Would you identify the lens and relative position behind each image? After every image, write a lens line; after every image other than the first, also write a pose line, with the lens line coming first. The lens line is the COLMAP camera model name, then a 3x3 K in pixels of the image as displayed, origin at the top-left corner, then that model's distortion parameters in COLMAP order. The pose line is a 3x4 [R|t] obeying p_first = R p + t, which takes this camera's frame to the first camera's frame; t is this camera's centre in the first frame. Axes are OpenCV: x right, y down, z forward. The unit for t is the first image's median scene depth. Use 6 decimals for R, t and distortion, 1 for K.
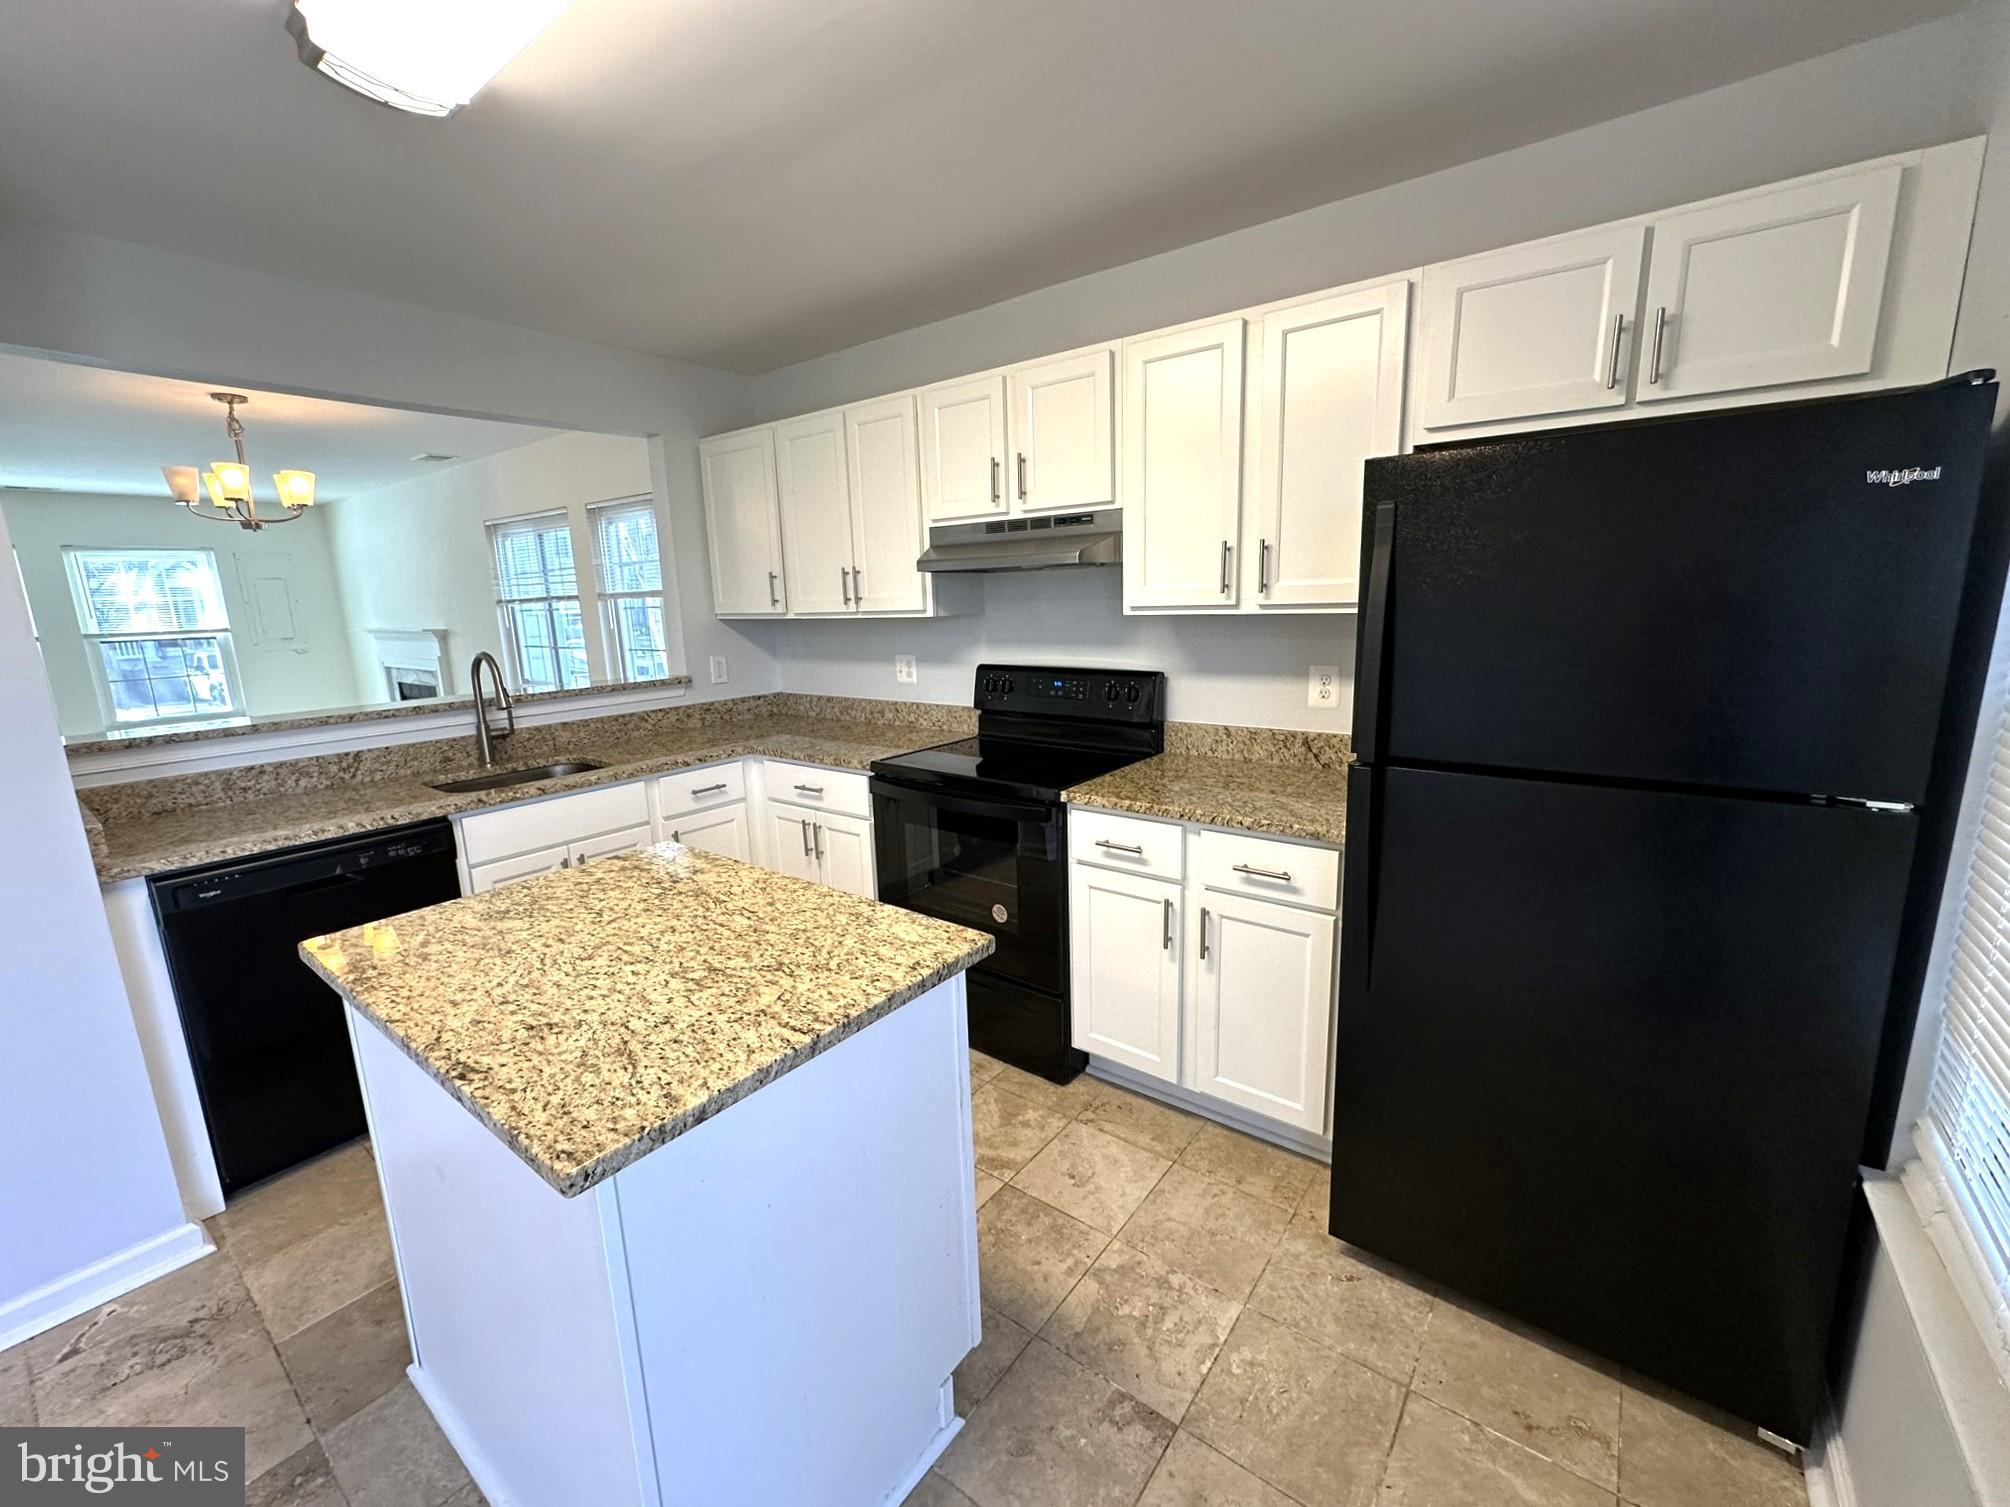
lens RADIAL K [[817.9, 0, 1005.0], [0, 817.9, 753.5], [0, 0, 1]] dist [-0.000055, -0.000089]
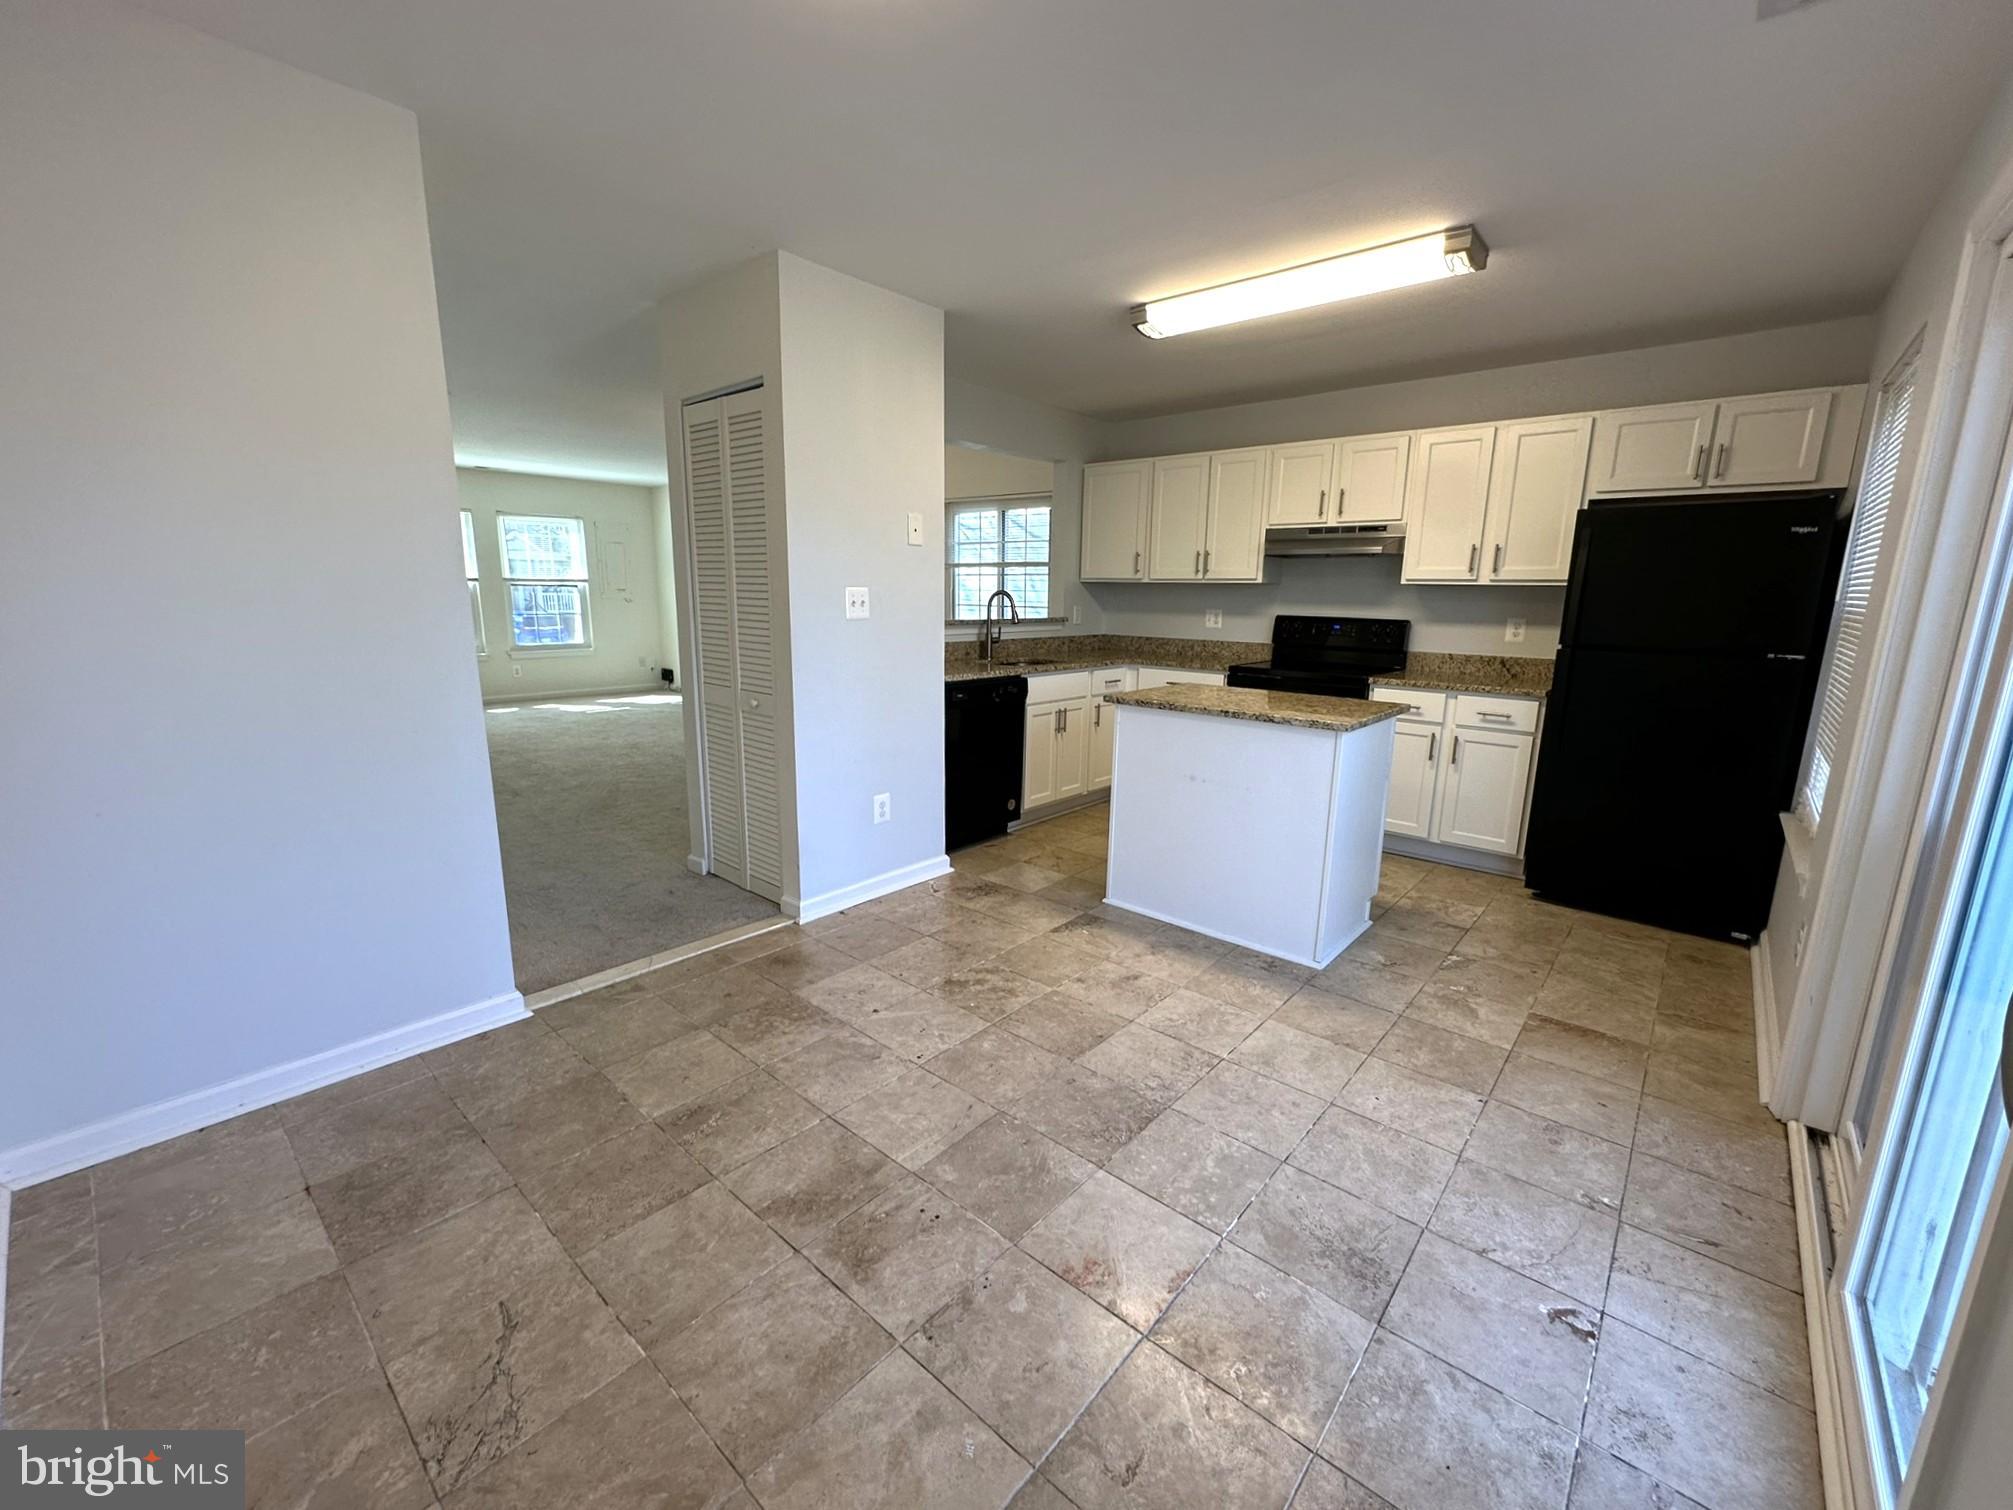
lens RADIAL K [[820.1, 0, 1006.5], [0, 820.1, 755.0], [0, 0, 1]] dist [-0.001100, -0.000028]
pose [[0.996883, 0.058854, -0.052532, -0.584630], [-0.058641, 0.998263, 0.005586, 0.236883], [0.052770, -0.002488, 0.998604, -0.804682]]
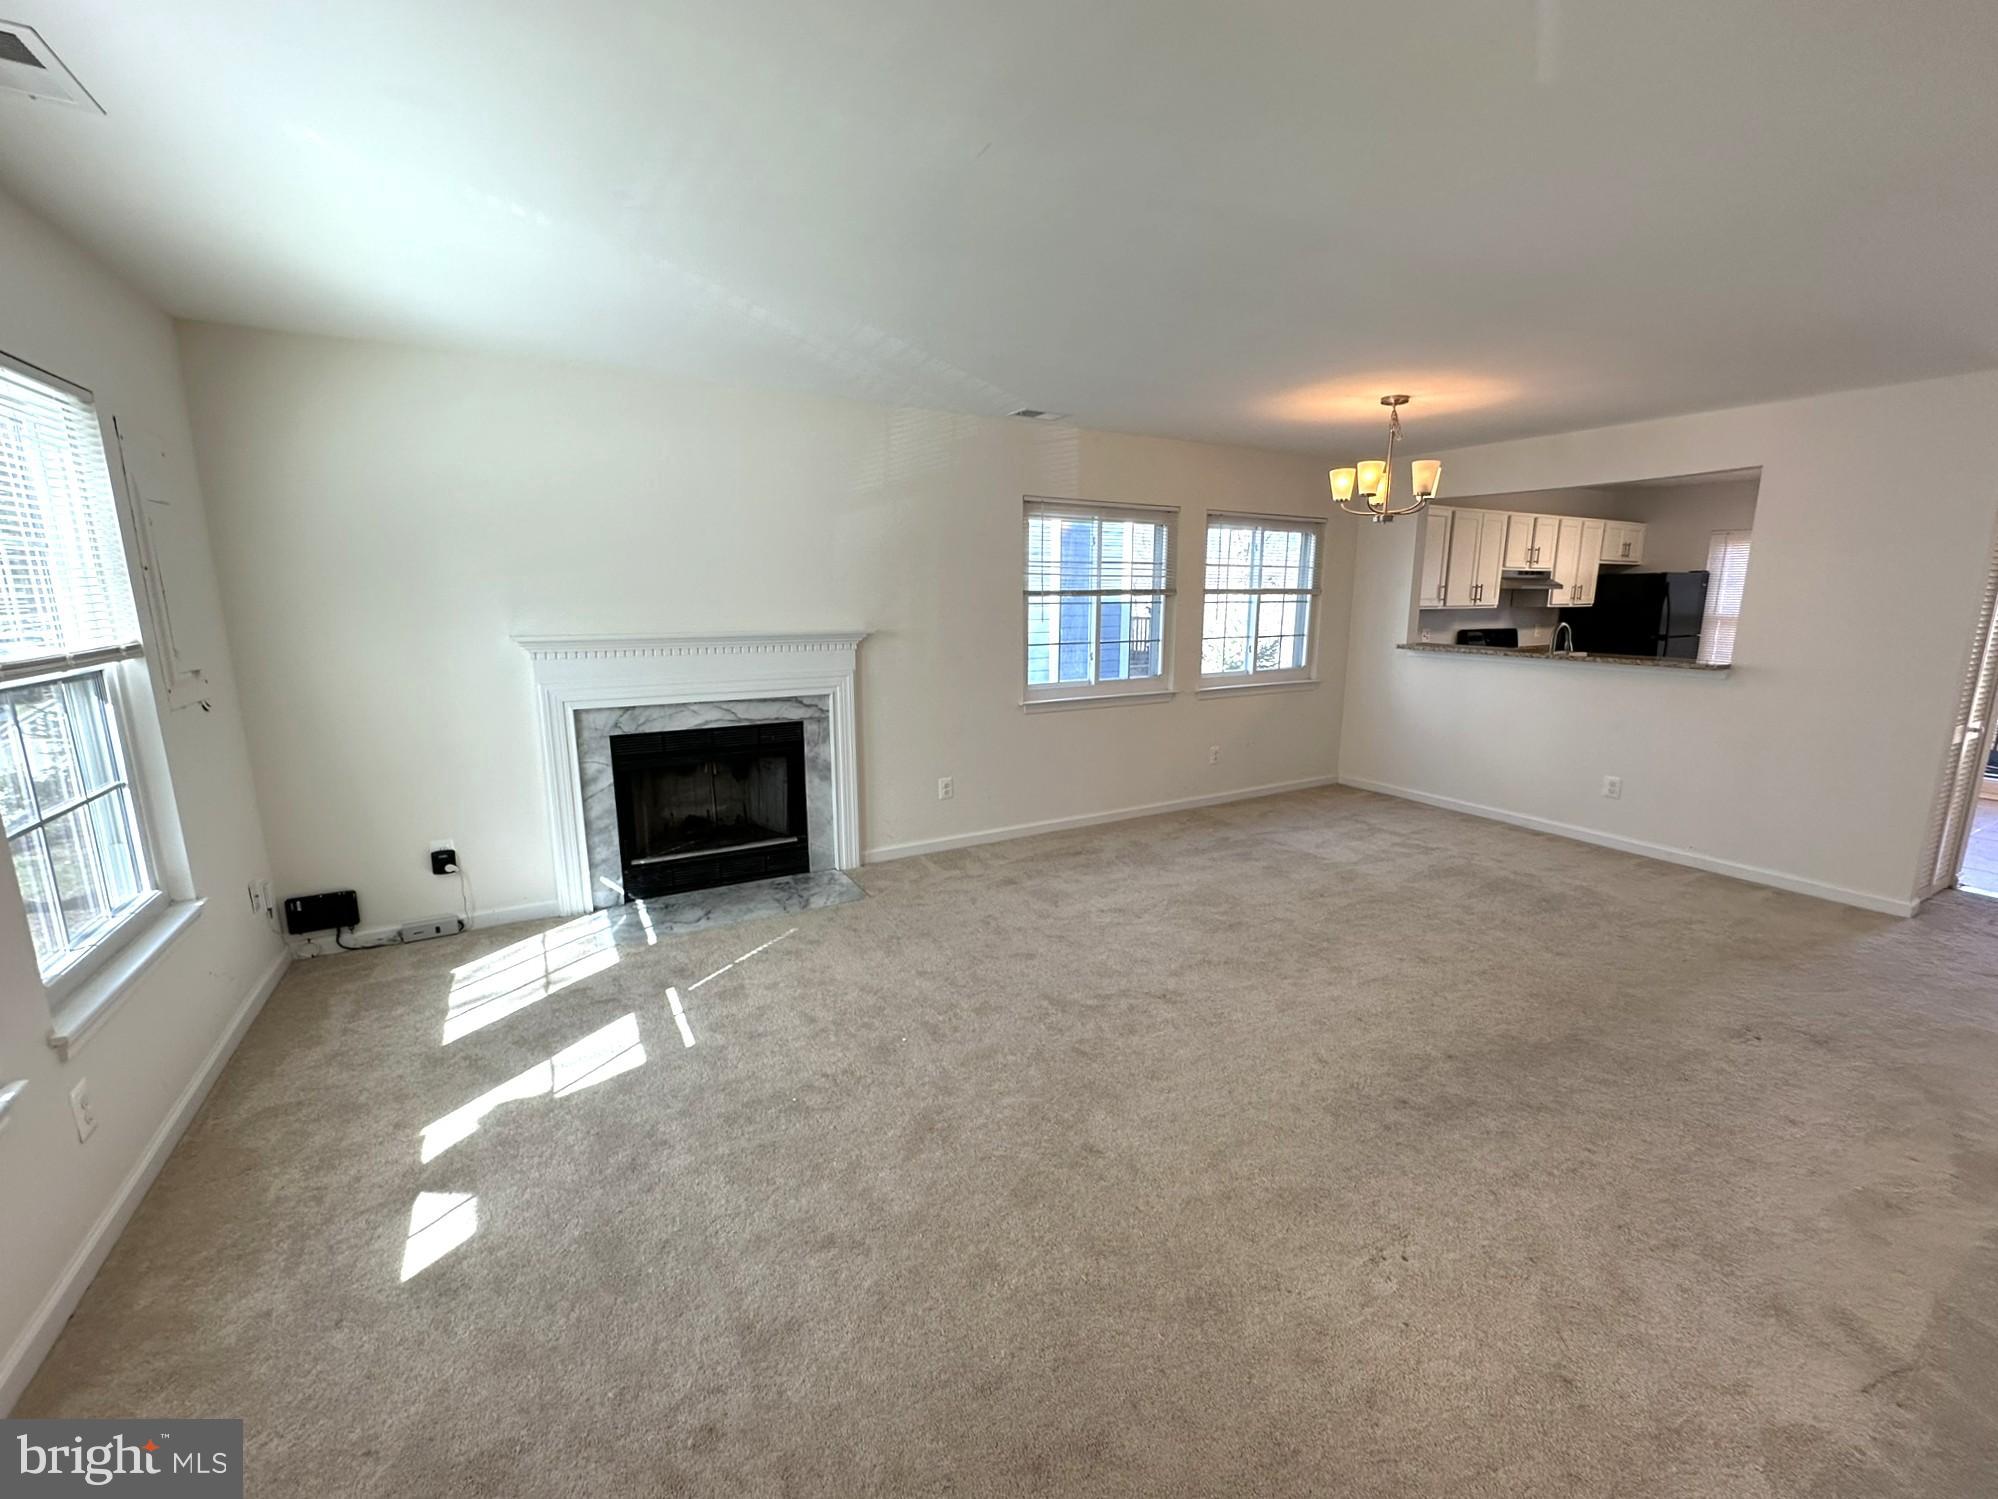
lens RADIAL K [[803.2, 0, 999.0], [0, 803.2, 749.5], [0, 0, 1]] dist [-0.000040, -0.000017]
pose [[0.381164, -0.122534, 0.916351, -3.091614], [0.180988, 0.981889, 0.056014, -0.190236], [-0.906619, 0.144498, 0.396438, 1.670322]]
